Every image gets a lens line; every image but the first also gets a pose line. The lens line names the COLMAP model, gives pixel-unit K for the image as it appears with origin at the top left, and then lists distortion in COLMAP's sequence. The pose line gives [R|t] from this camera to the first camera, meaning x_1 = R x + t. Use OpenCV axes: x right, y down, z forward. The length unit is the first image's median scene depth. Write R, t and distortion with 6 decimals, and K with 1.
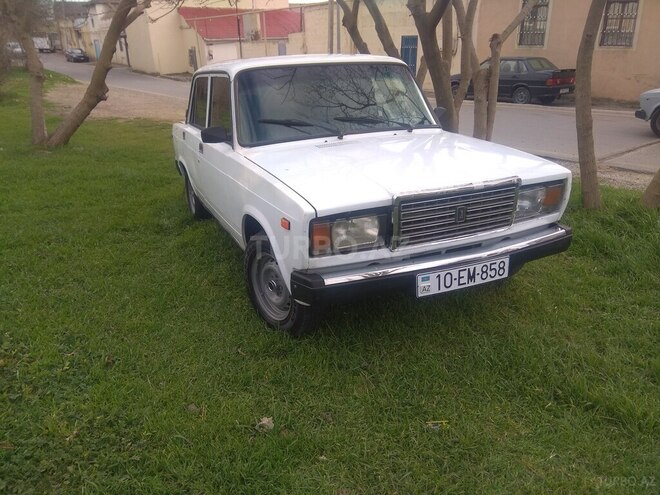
lens RADIAL K [[510.1, 0, 322.3], [0, 510.1, 260.4], [0, 0, 1]] dist [0.099771, -0.166568]
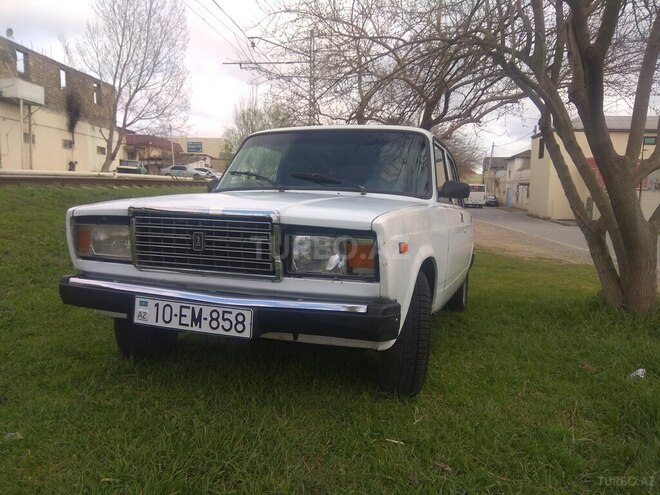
lens RADIAL K [[510.1, 0, 322.3], [0, 510.1, 260.4], [0, 0, 1]] dist [0.099771, -0.166568]
pose [[0.713412, 0.120677, -0.690276, 0.971201], [-0.303918, 0.940877, -0.149616, 0.004851], [0.631409, 0.316525, 0.707908, 0.510614]]
